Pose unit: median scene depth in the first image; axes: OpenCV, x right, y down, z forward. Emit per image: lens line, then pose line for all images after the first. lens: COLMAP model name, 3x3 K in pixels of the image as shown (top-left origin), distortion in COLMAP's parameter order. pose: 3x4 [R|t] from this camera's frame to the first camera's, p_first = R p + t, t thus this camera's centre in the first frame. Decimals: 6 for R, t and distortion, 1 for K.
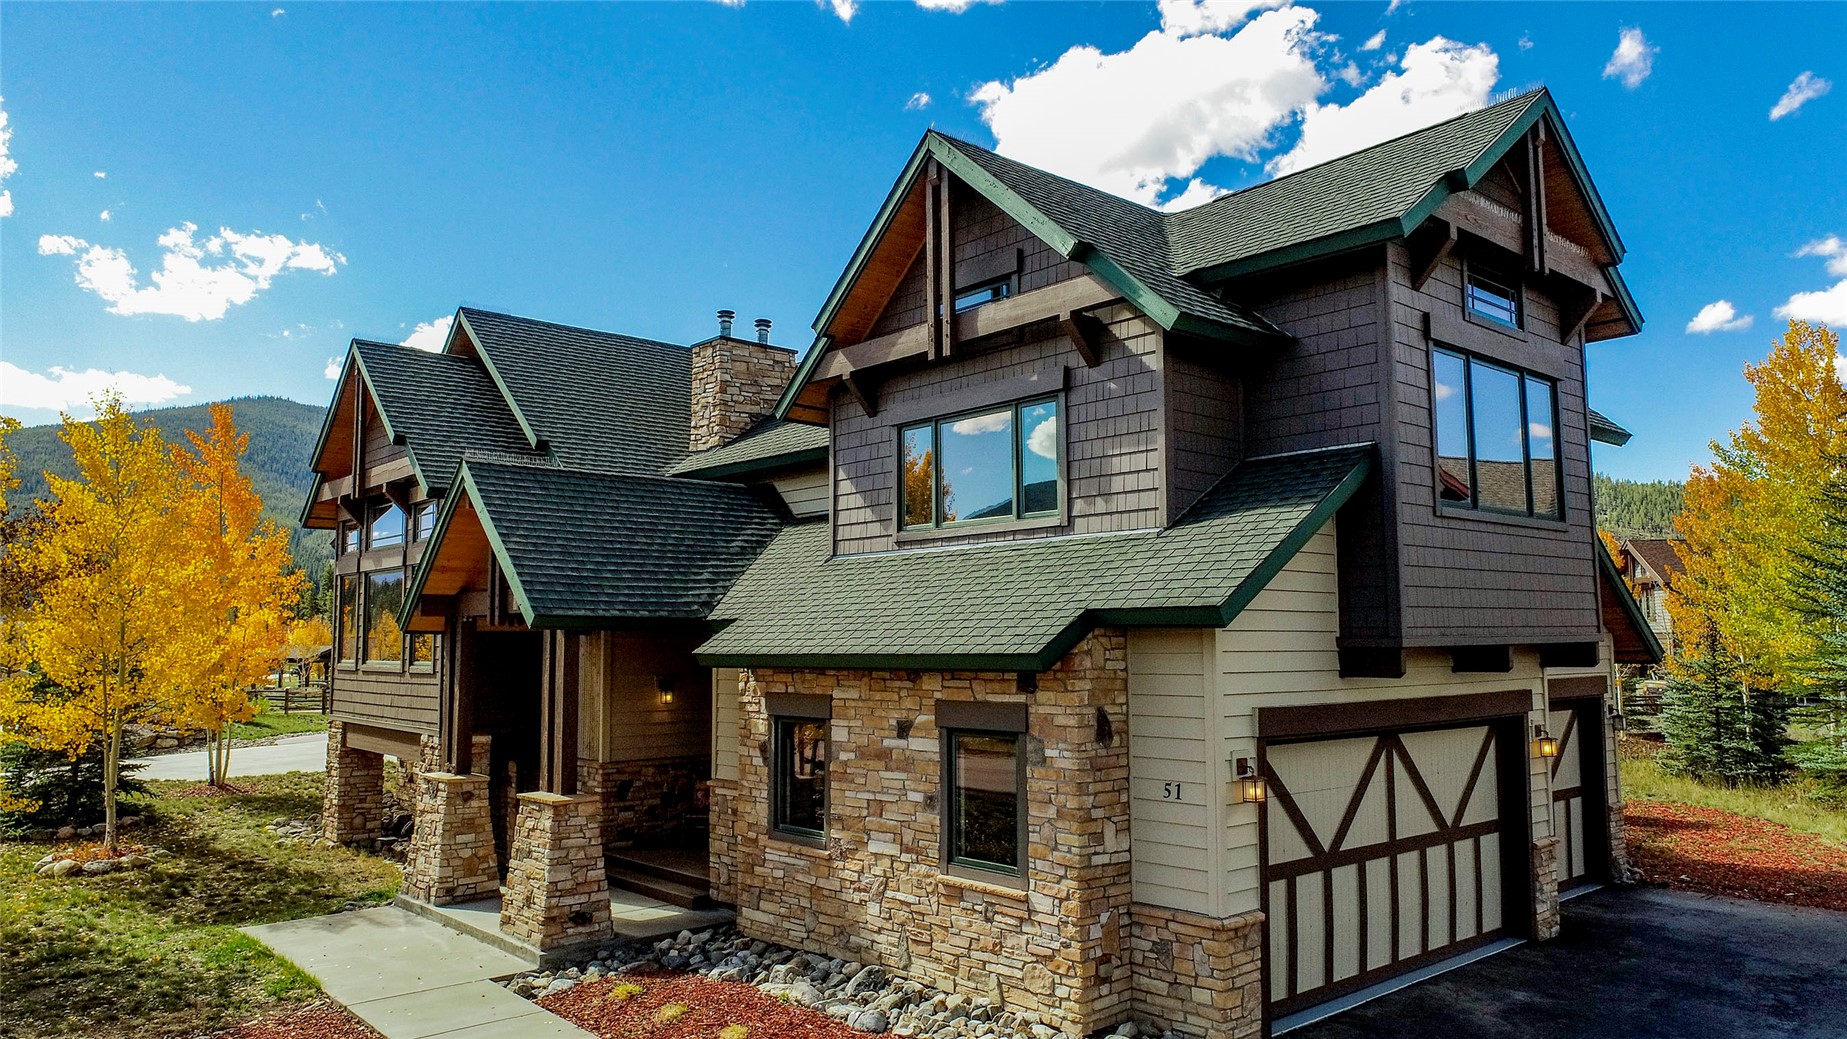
lens RADIAL K [[1262.8, 0, 923.5], [0, 1262.8, 519.5], [0, 0, 1]] dist [-0.009442, 0.002387]
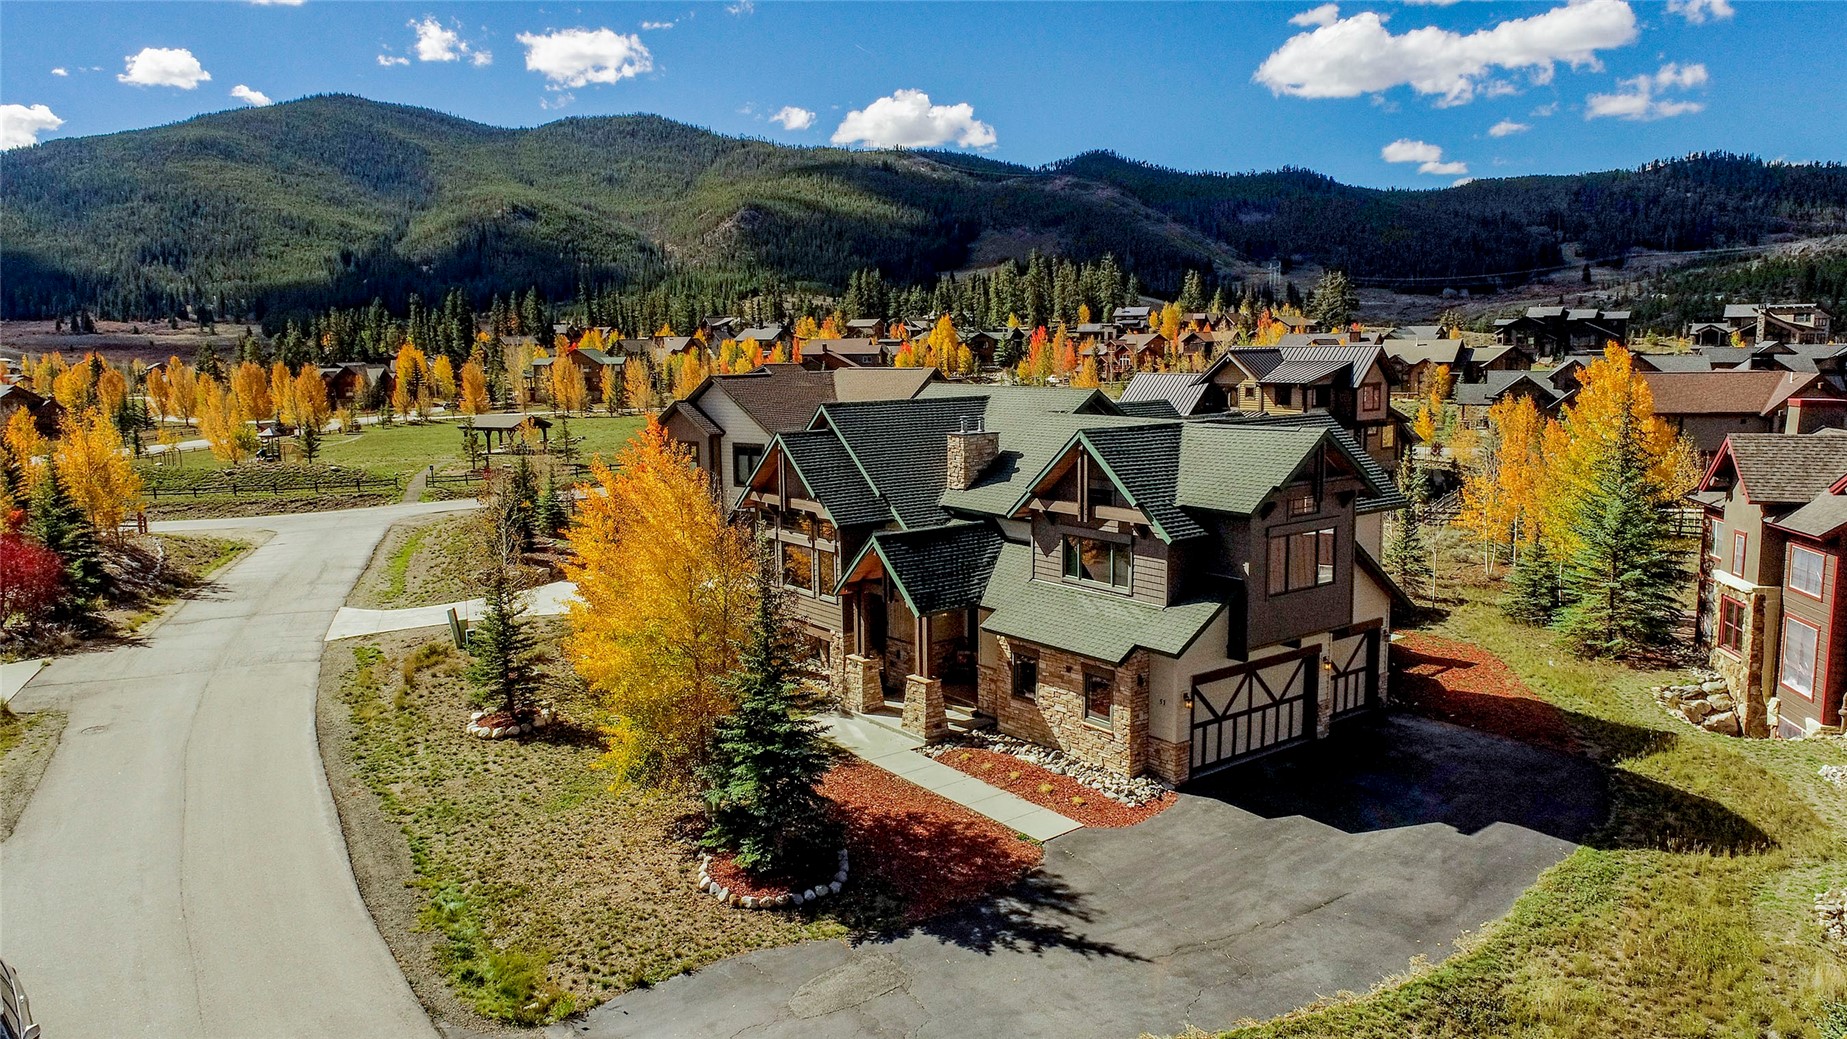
lens RADIAL K [[1262.8, 0, 923.5], [0, 1262.8, 519.5], [0, 0, 1]] dist [-0.009442, 0.002387]
pose [[0.997593, 0.003866, -0.069240, -0.140663], [0.012200, 0.973088, 0.230109, -0.777998], [0.068266, -0.230399, 0.970699, -1.593267]]
